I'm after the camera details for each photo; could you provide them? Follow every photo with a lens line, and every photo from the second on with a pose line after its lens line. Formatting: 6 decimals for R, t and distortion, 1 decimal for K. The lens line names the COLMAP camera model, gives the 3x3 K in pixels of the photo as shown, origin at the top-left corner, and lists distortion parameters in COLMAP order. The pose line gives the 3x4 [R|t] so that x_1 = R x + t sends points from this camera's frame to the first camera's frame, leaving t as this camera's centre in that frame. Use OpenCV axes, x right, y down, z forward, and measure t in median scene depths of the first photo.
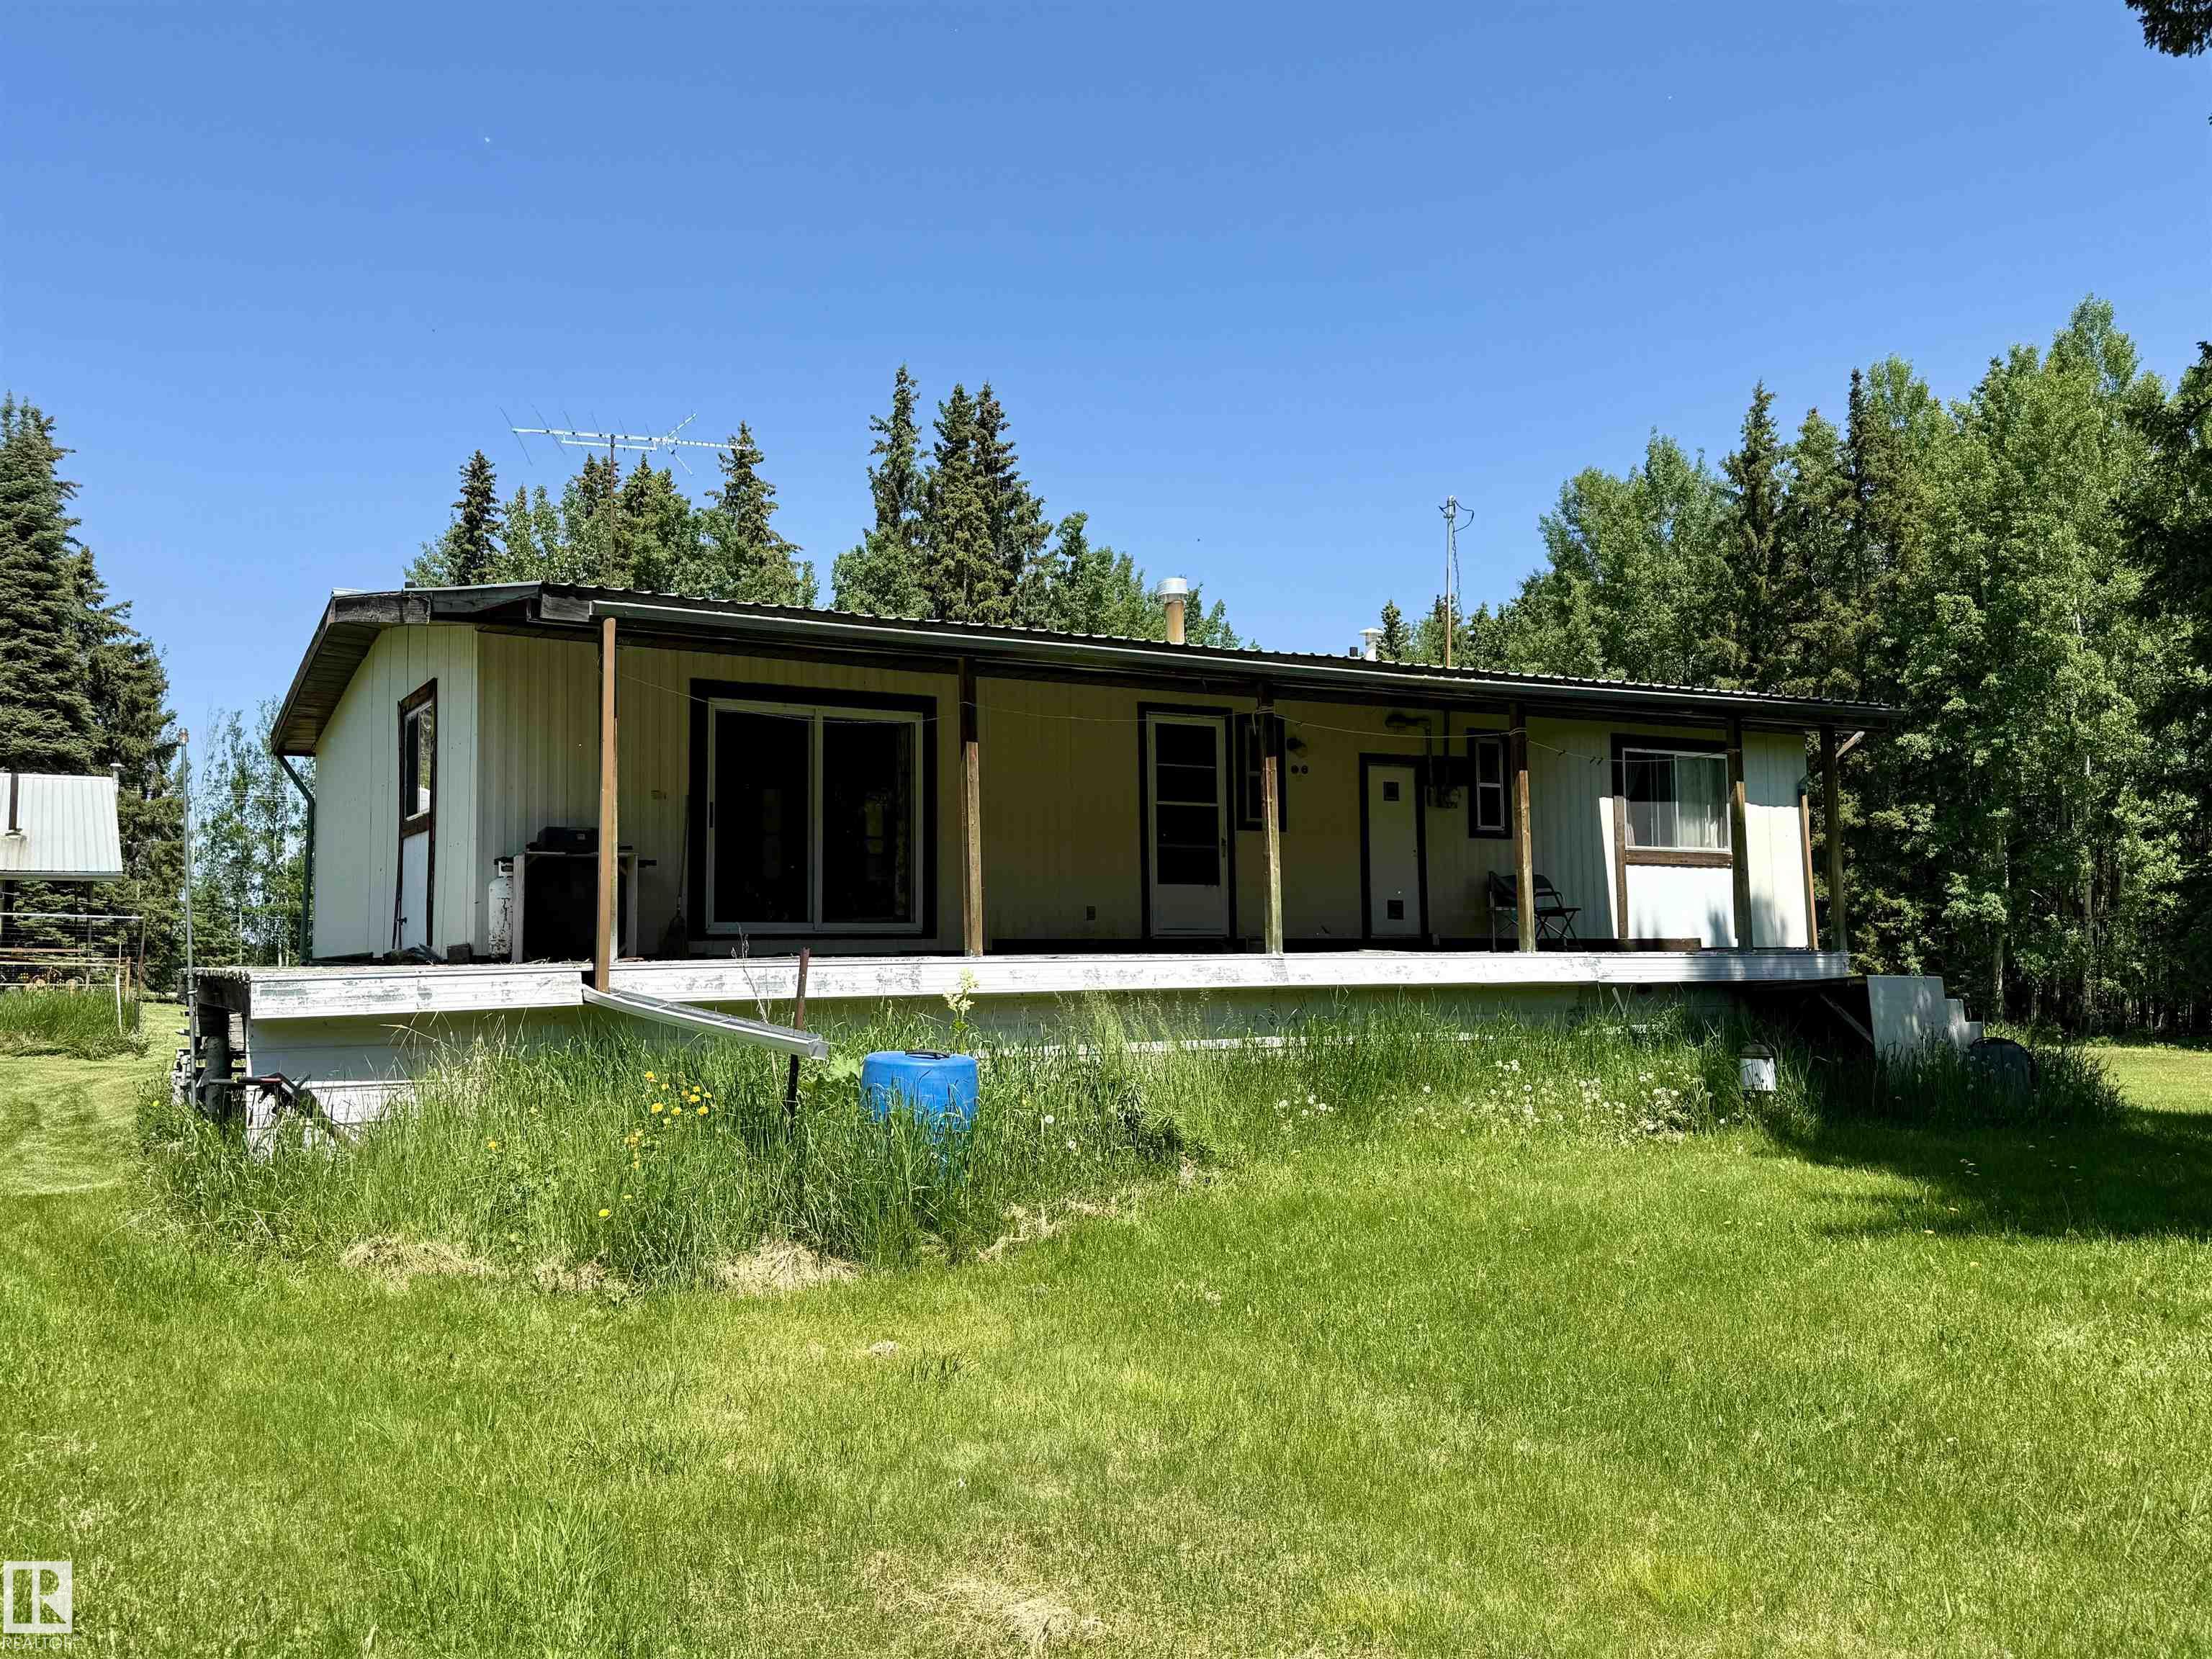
lens RADIAL K [[1753.1, 0, 1070.1], [0, 1753.1, 826.7], [0, 0, 1]] dist [0.120892, -0.206866]
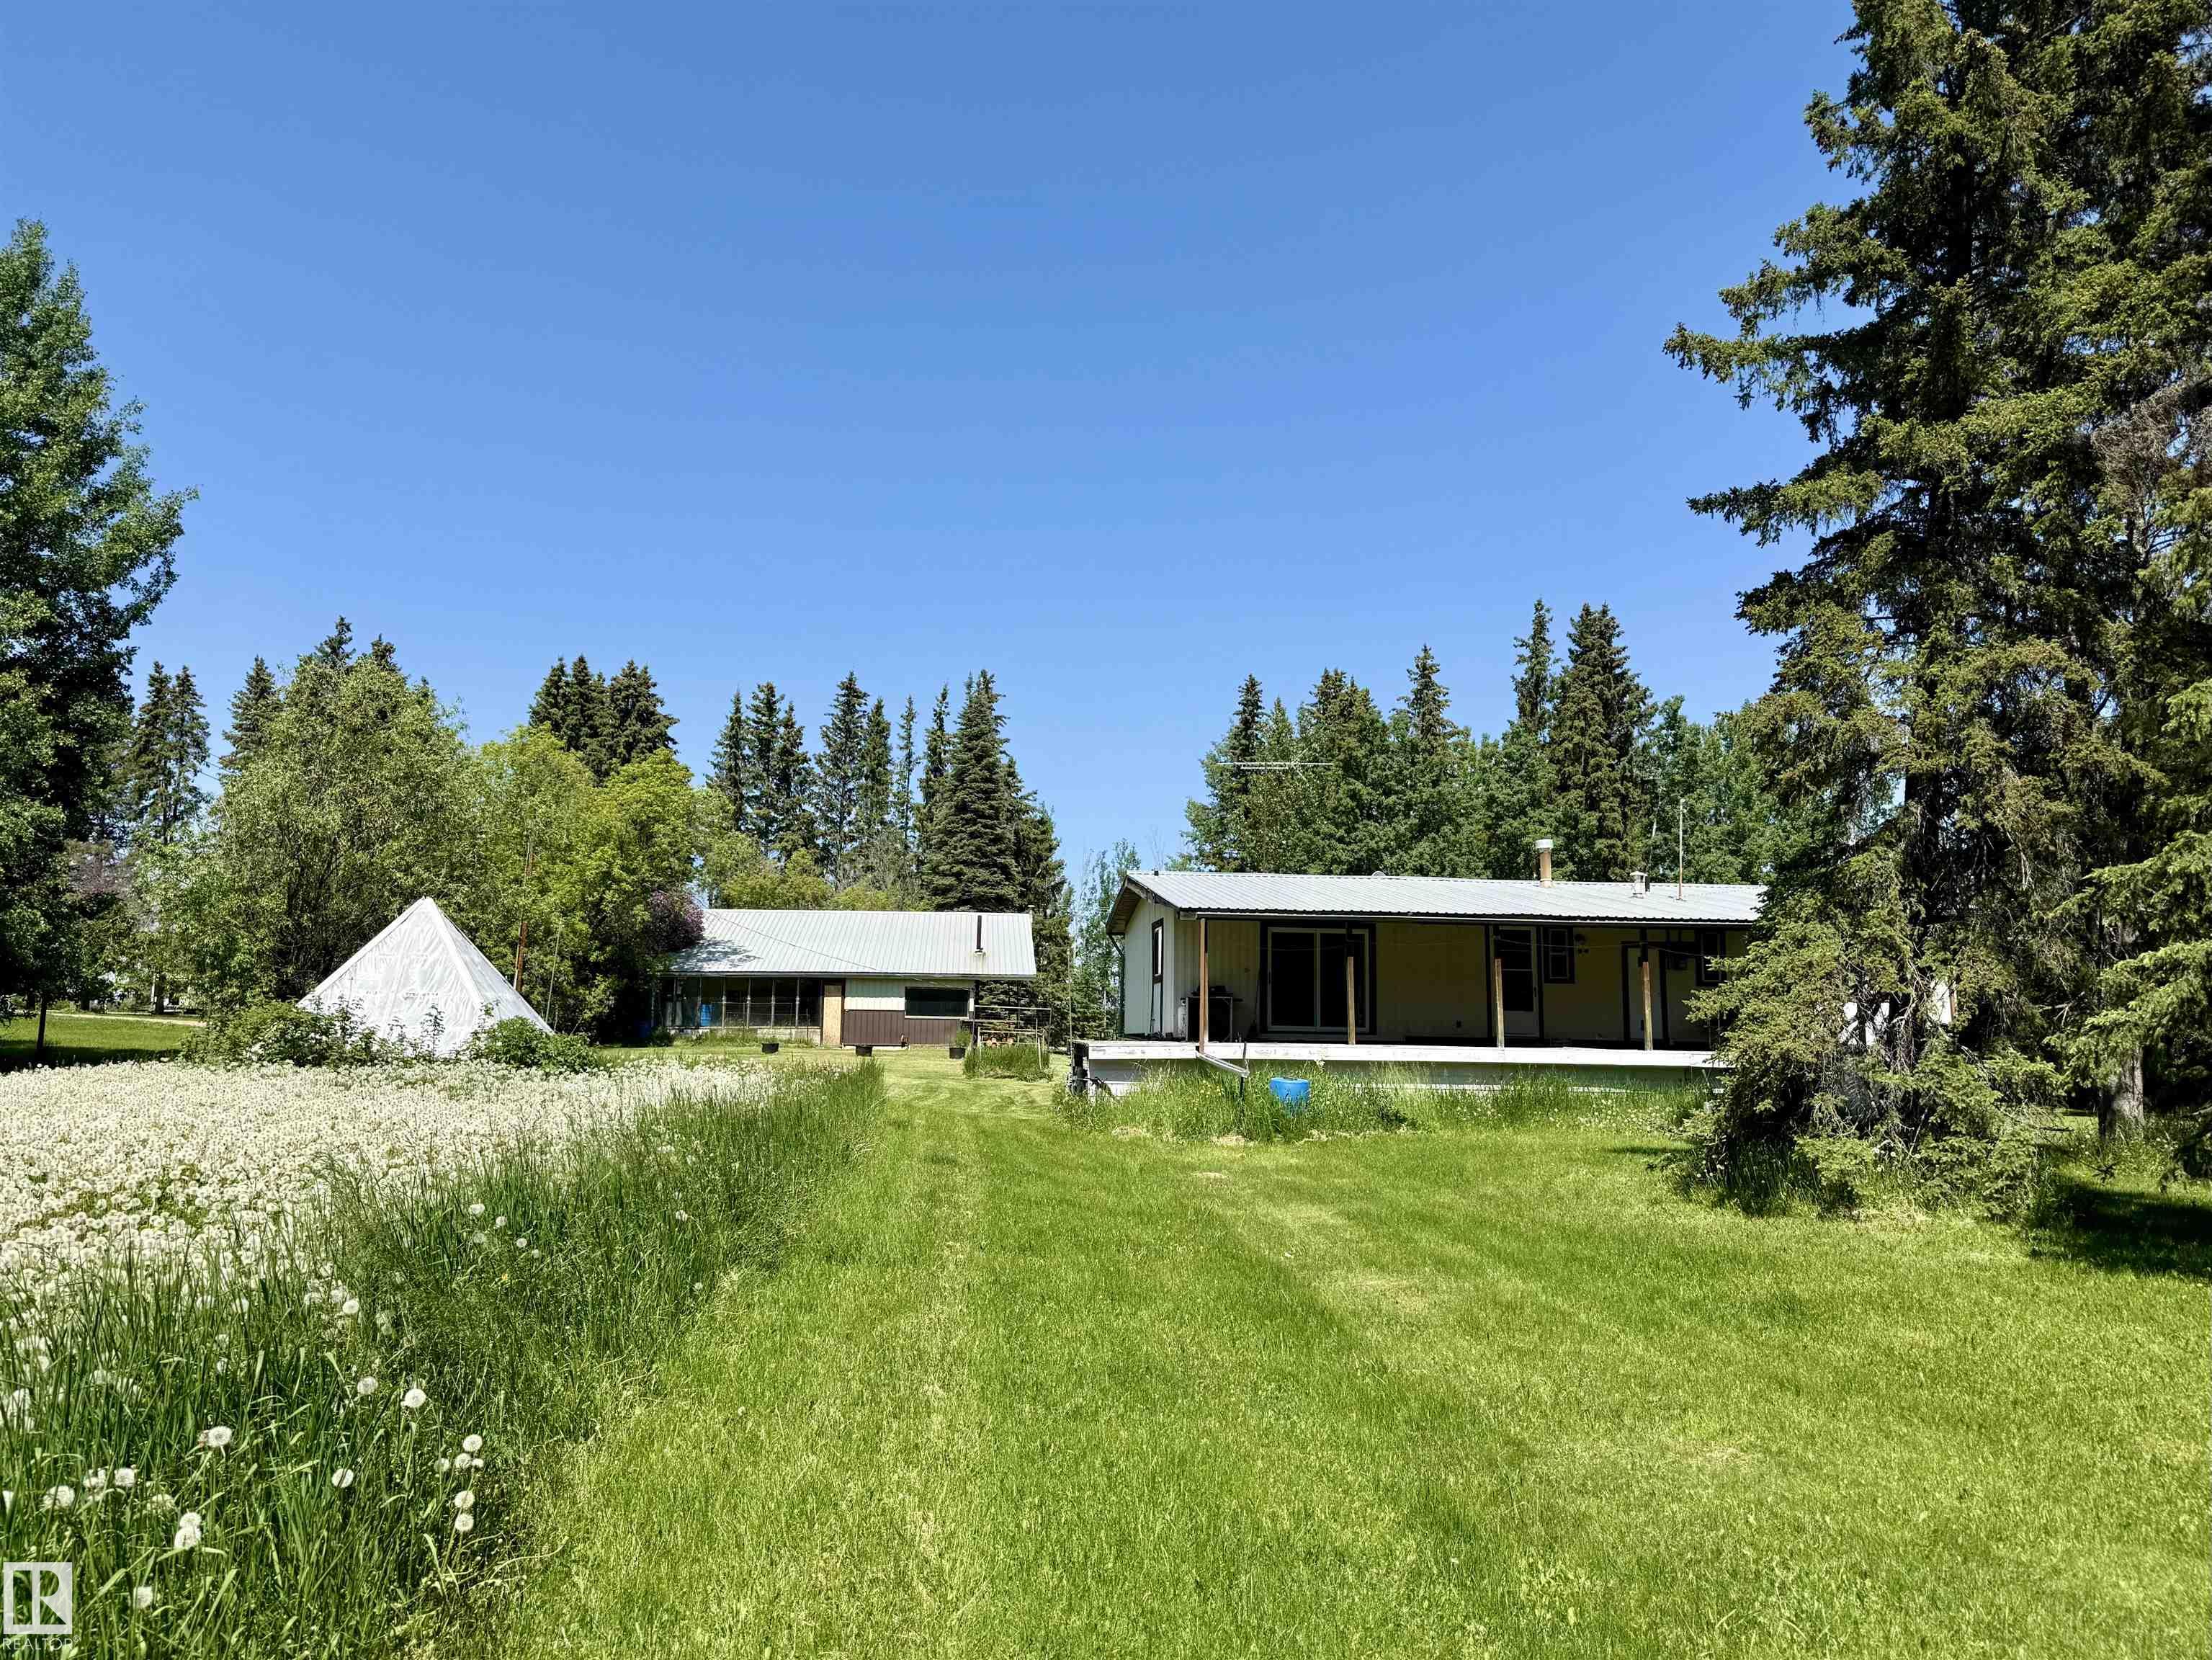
lens RADIAL K [[1553.7, 0, 1106.0], [0, 1553.7, 830.0], [0, 0, 1]] dist [0.050403, -0.062386]
pose [[0.905843, -0.030406, -0.422522, 0.112871], [0.007582, 0.998425, -0.055595, -0.021604], [0.423547, 0.047157, 0.904646, -0.226550]]
